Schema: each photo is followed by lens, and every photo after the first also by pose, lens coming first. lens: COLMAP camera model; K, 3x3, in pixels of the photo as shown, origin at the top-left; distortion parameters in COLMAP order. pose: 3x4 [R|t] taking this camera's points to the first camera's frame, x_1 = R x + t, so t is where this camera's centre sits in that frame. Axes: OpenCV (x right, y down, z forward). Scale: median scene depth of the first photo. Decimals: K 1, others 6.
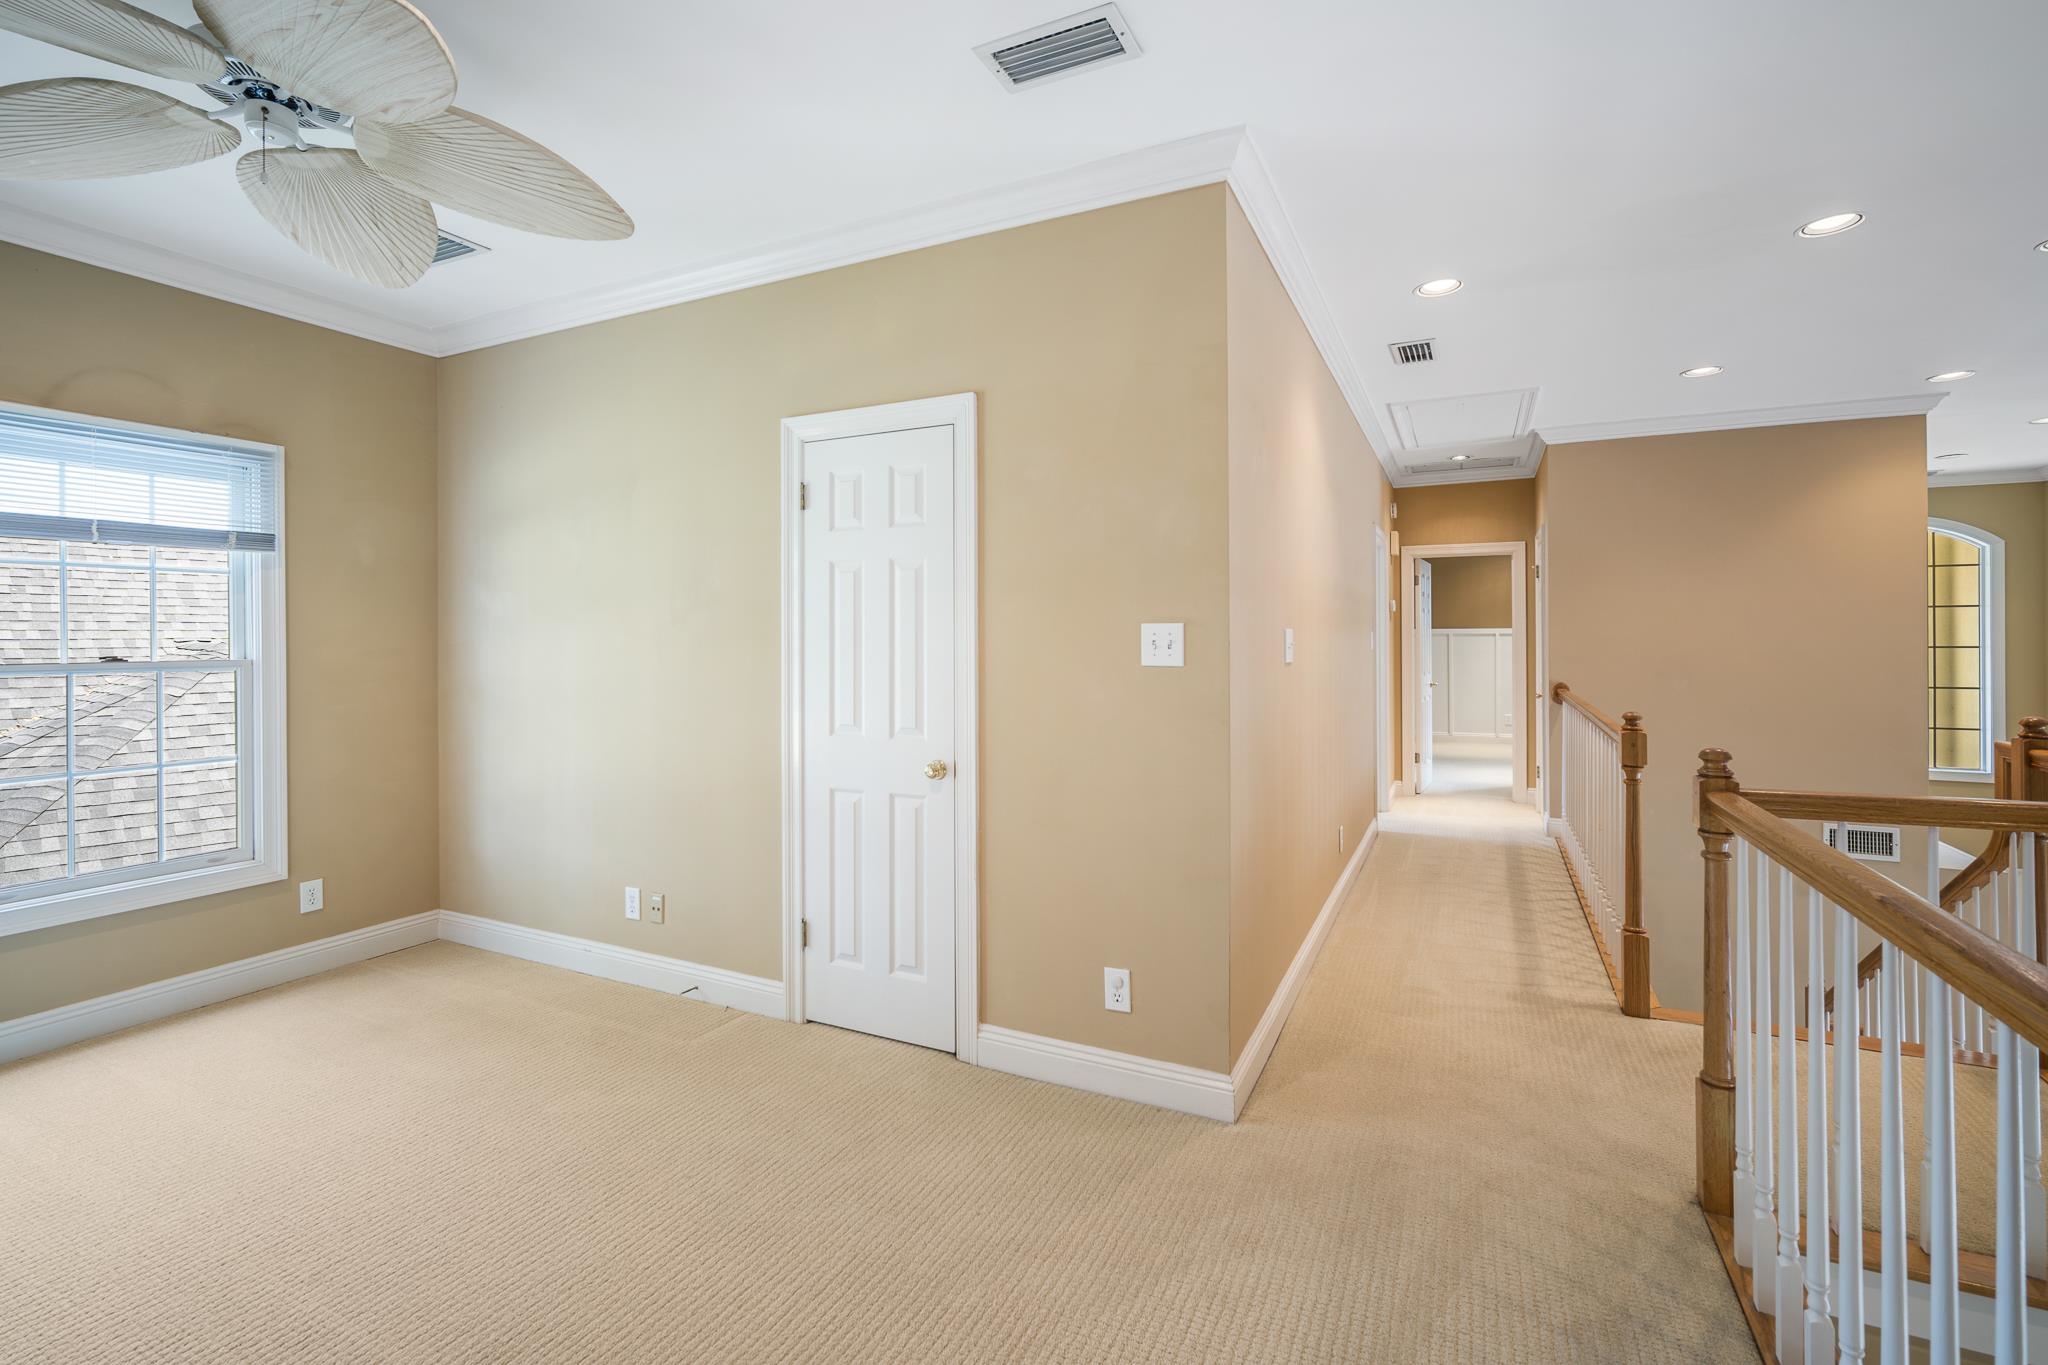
lens RADIAL K [[897.8, 0, 1037.5], [0, 897.8, 640.0], [0, 0, 1]] dist [-0.010309, 0.001772]
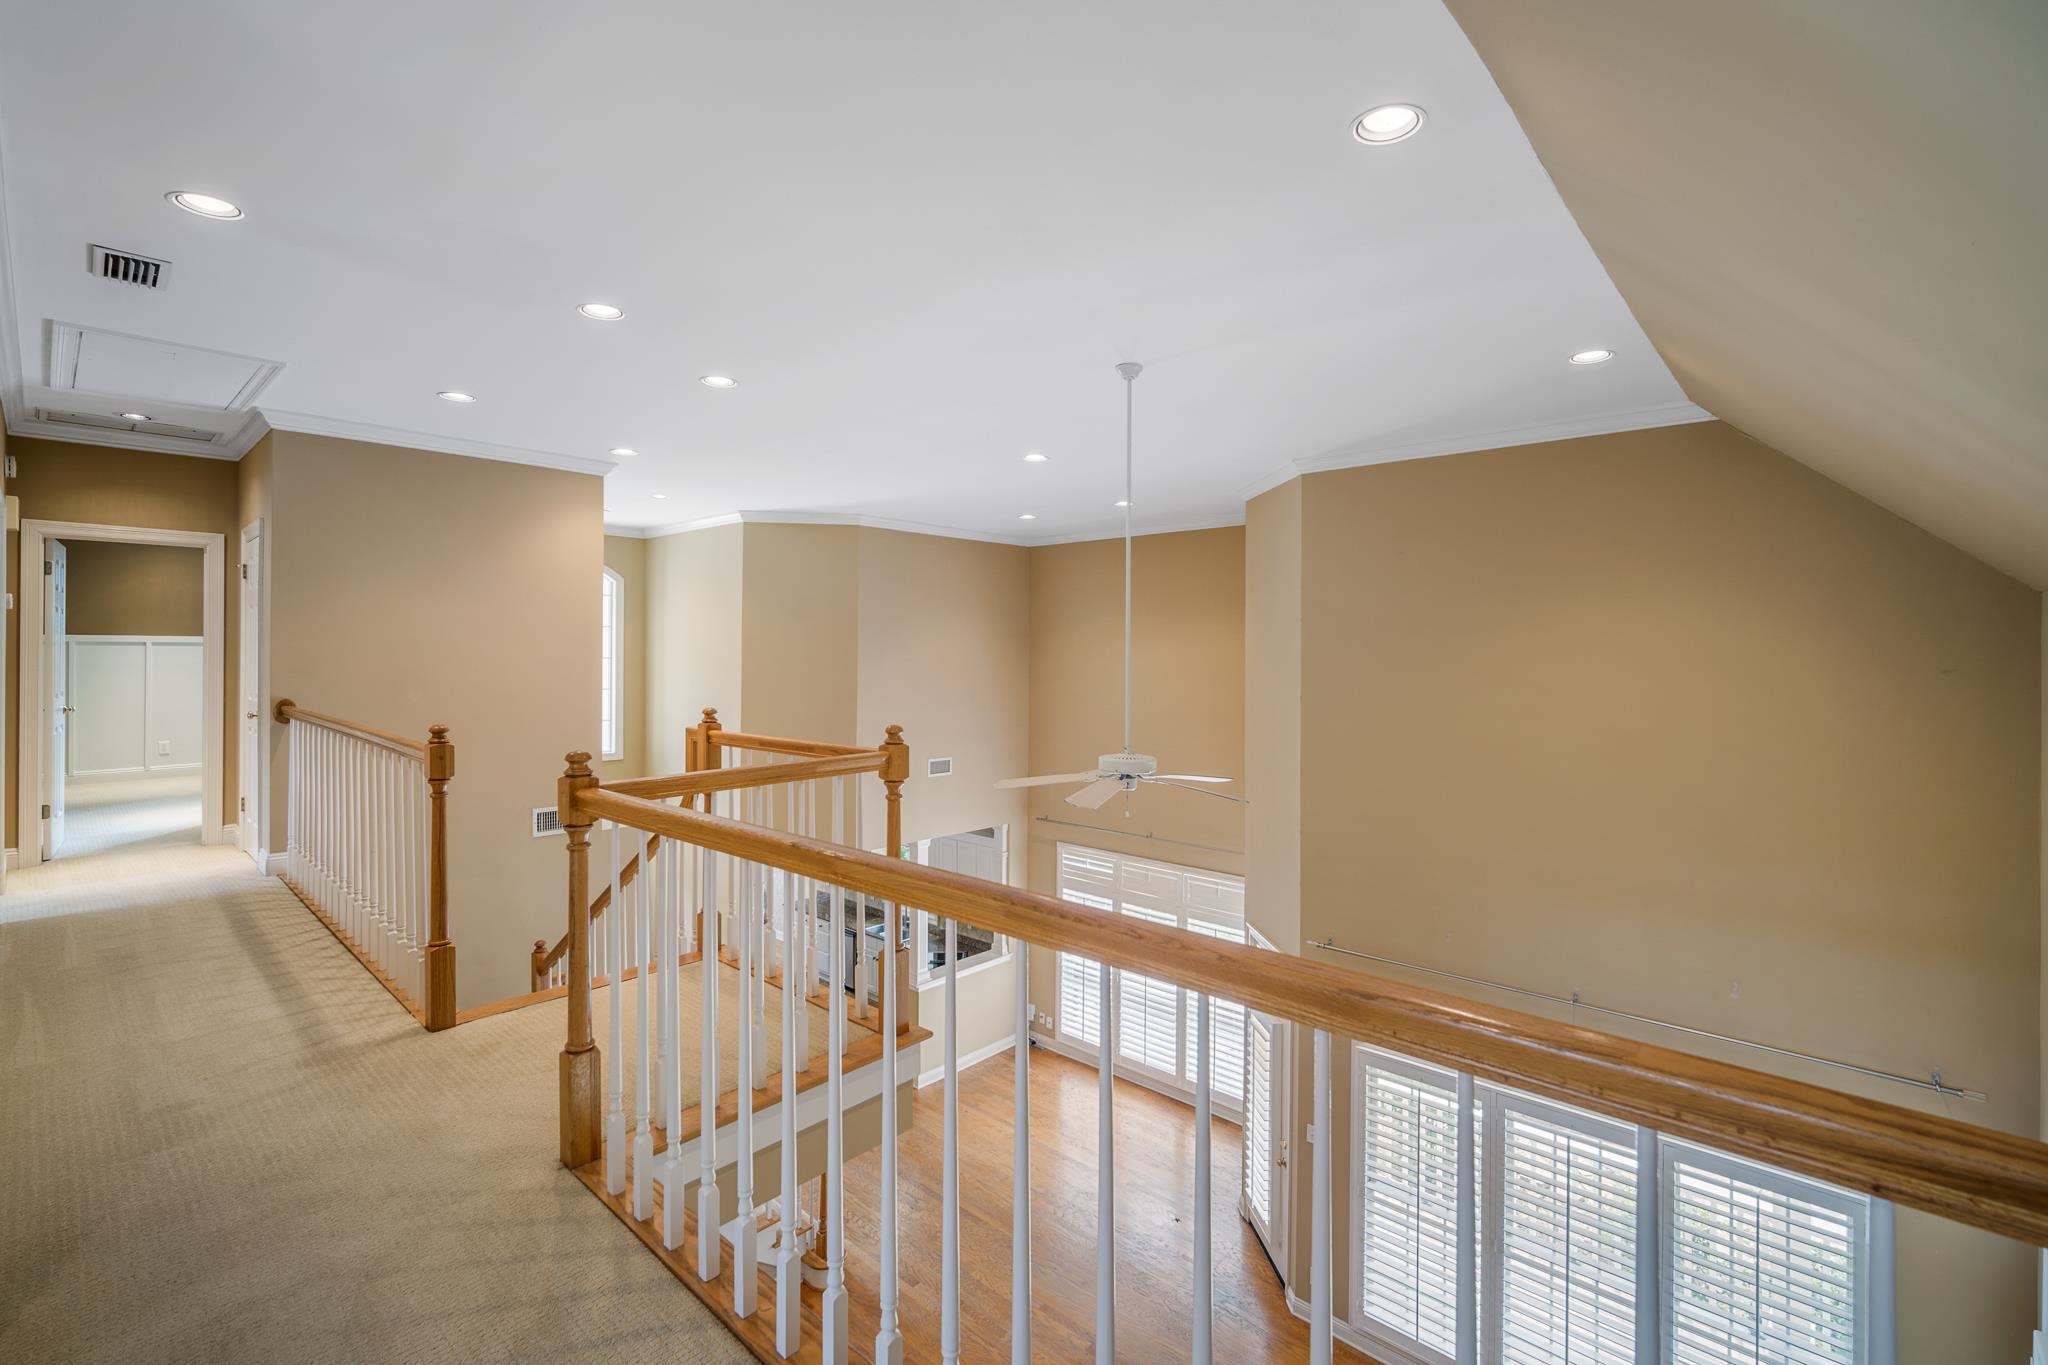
lens RADIAL K [[897.8, 0, 1010.7], [0, 897.8, 647.3], [0, 0, 1]] dist [-0.010309, 0.001772]
pose [[0.291382, 0.008382, 0.956570, -0.076971], [-0.005208, 0.999961, -0.007176, -0.001525], [-0.956593, -0.002891, 0.291414, 0.074686]]
